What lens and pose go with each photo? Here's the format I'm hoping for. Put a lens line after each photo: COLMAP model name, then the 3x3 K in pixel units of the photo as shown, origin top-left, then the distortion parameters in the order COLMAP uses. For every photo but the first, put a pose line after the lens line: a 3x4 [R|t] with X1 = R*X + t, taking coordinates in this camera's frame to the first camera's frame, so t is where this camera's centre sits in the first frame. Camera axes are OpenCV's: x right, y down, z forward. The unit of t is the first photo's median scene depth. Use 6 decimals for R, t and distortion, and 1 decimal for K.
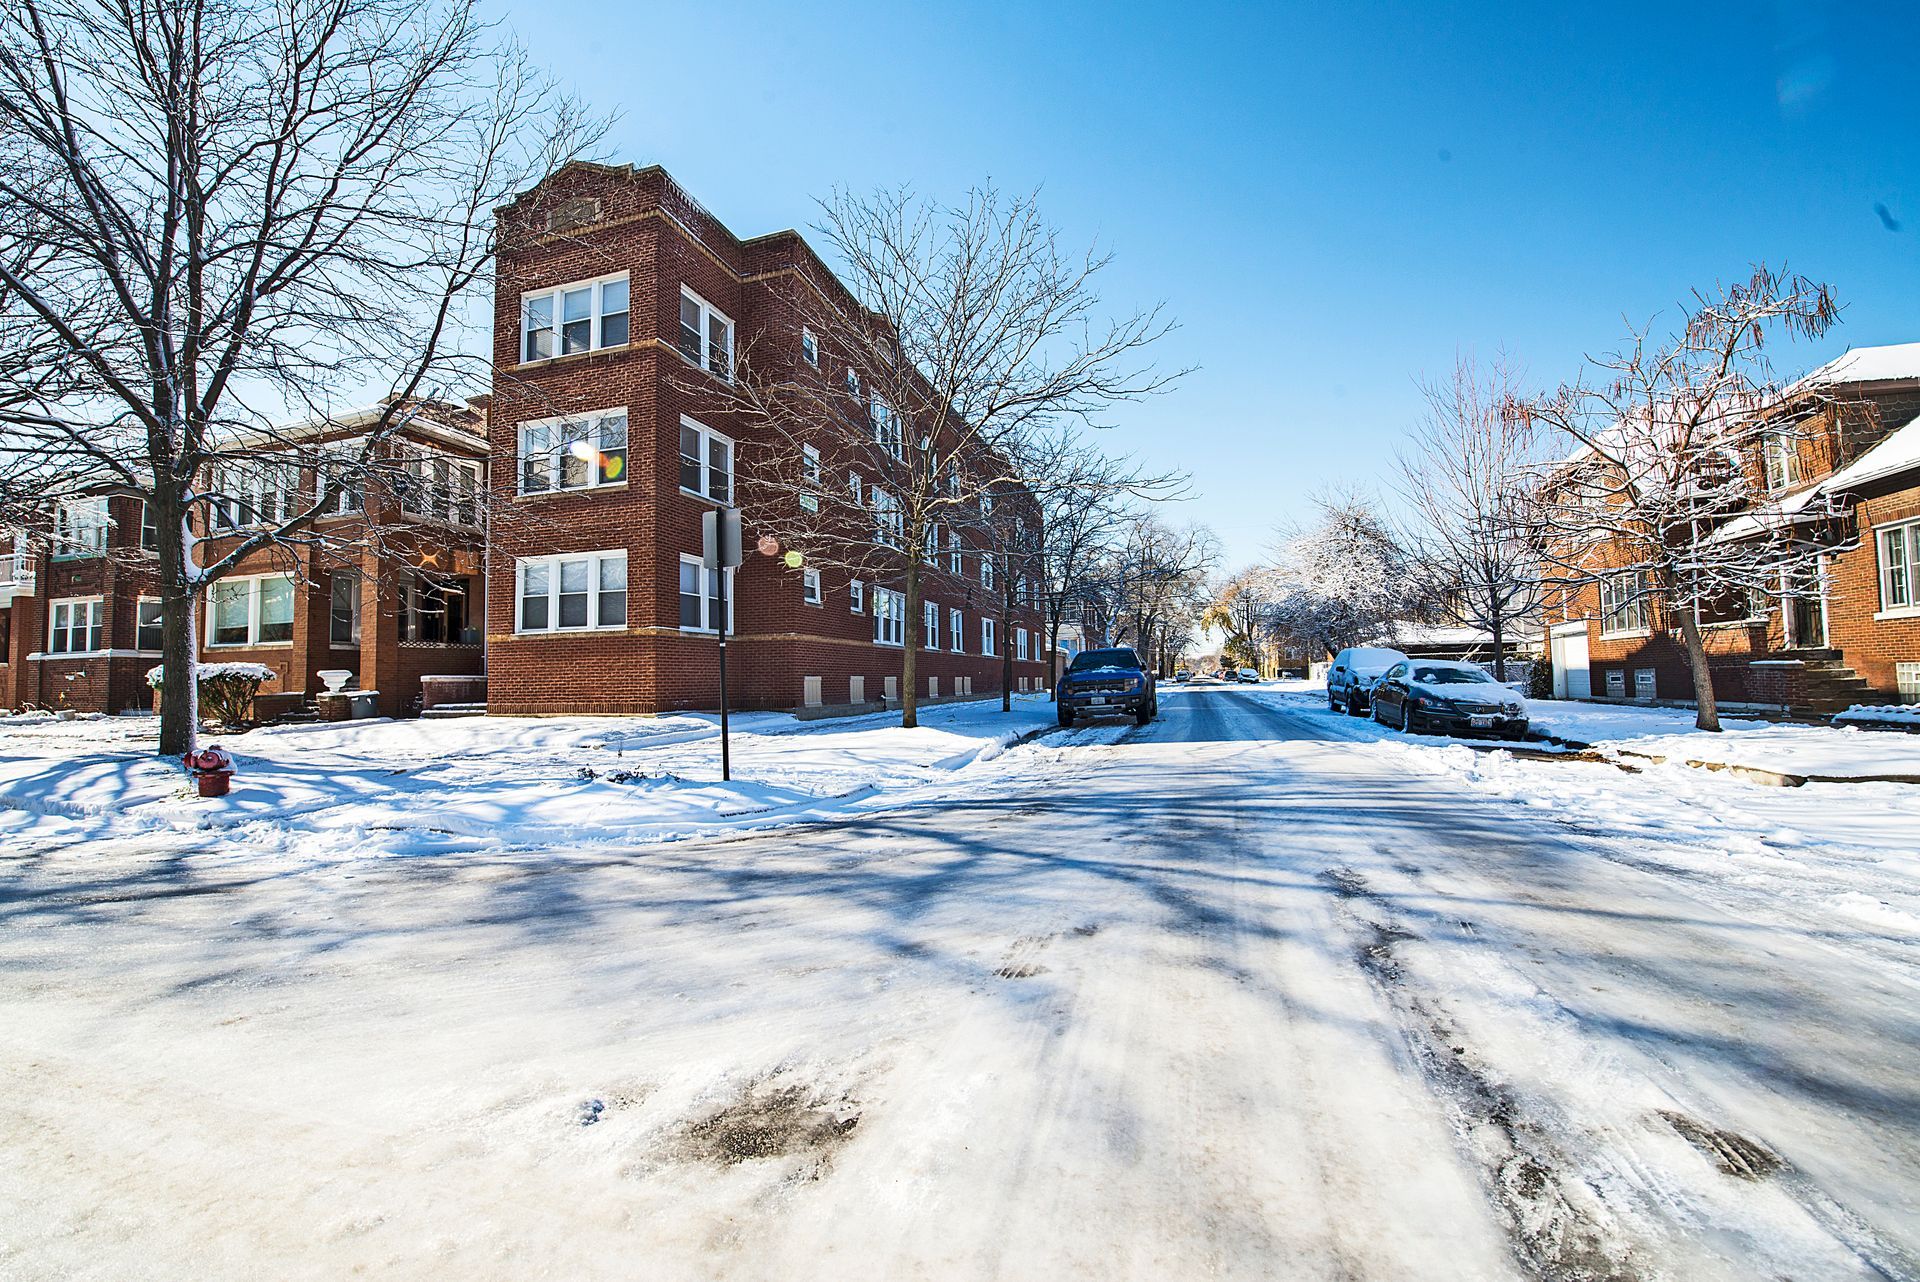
lens RADIAL K [[781.7, 0, 960.0], [0, 781.7, 641.0], [0, 0, 1]] dist [-0.009887, -0.004699]
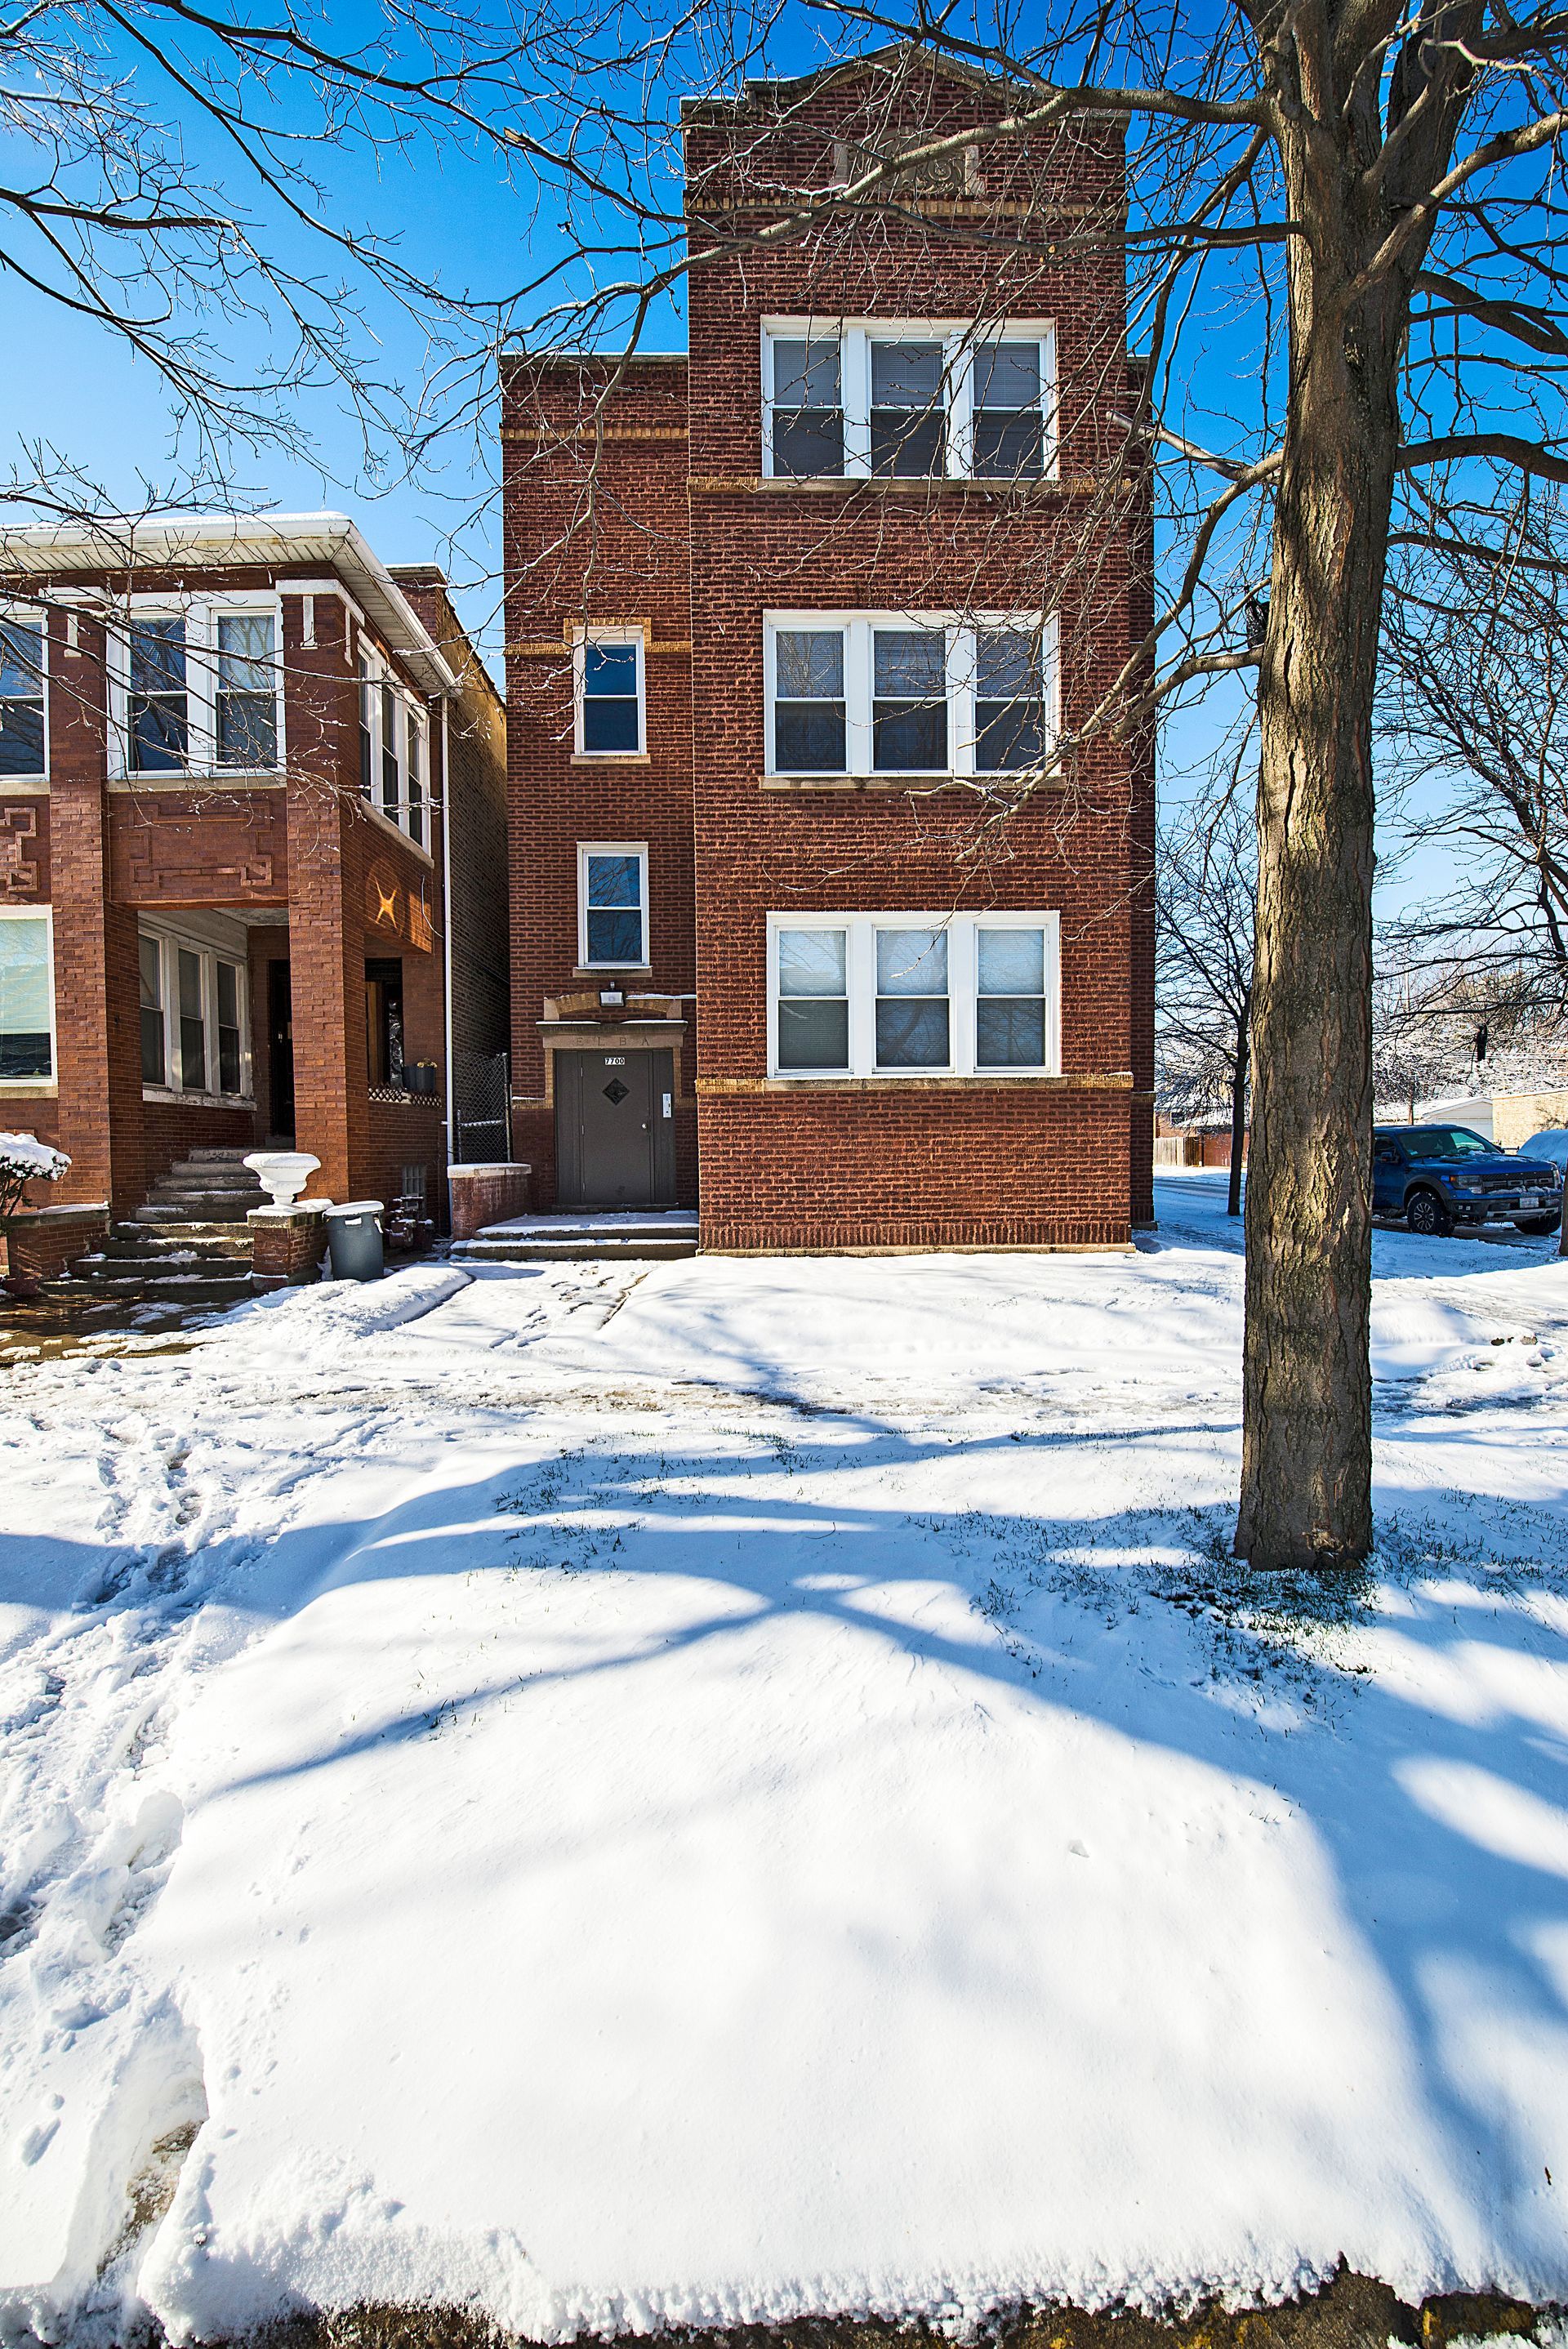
lens RADIAL K [[937.2, 0, 785.8], [0, 937.2, 1183.9], [0, 0, 1]] dist [-0.011681, -0.004165]
pose [[0.947257, -0.005117, 0.320433, -0.706556], [-0.021008, 0.996731, 0.078019, 0.009723], [-0.319785, -0.080635, 0.944053, 0.439009]]
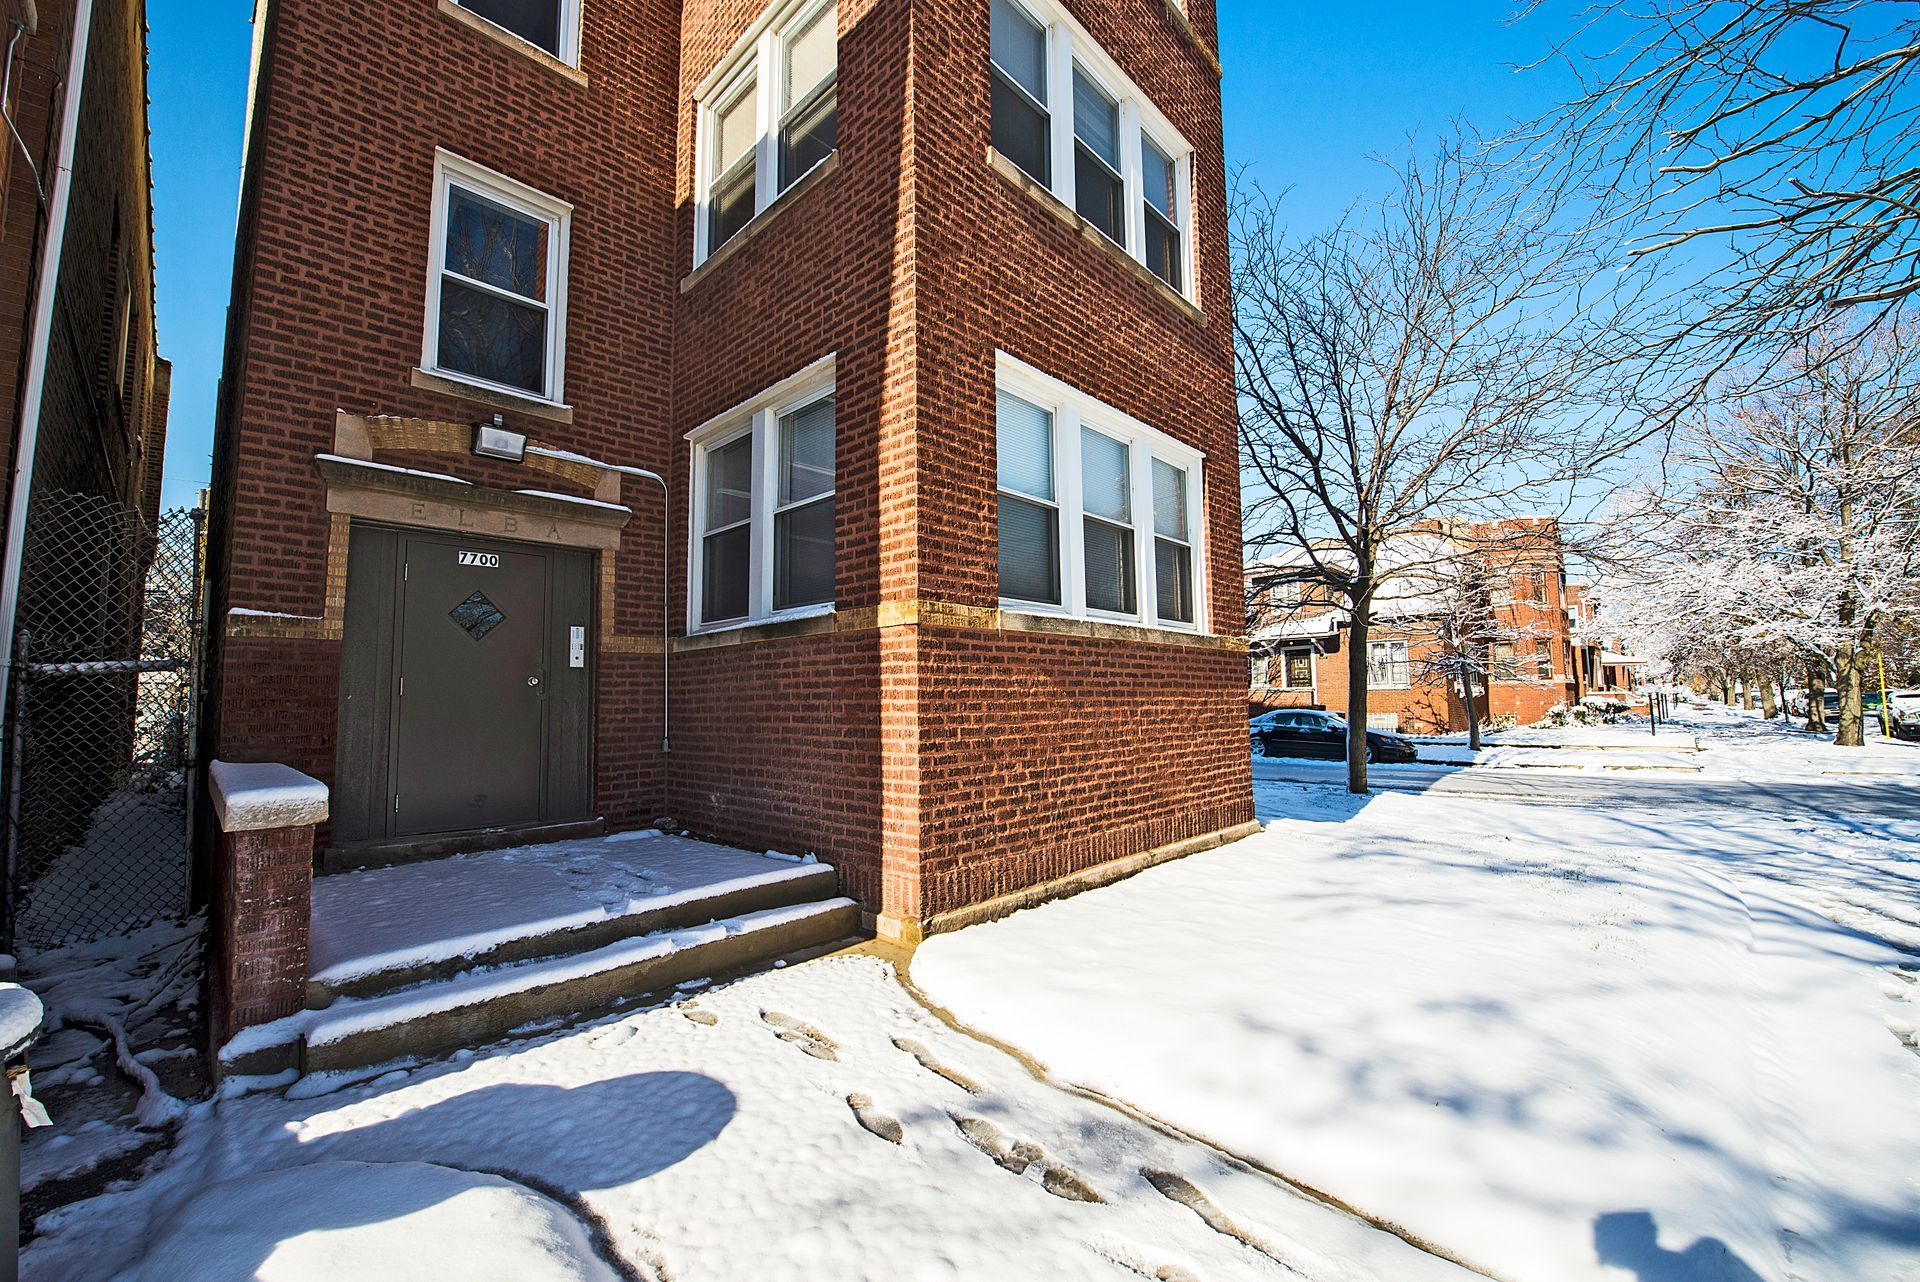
lens RADIAL K [[766.1, 0, 952.7], [0, 766.1, 640.1], [0, 0, 1]] dist [-0.011681, -0.004165]
pose [[0.442876, 0.083489, 0.892687, -0.789223], [-0.040947, 0.996499, -0.072884, 0.022452], [-0.895647, -0.004274, 0.444744, 0.846485]]
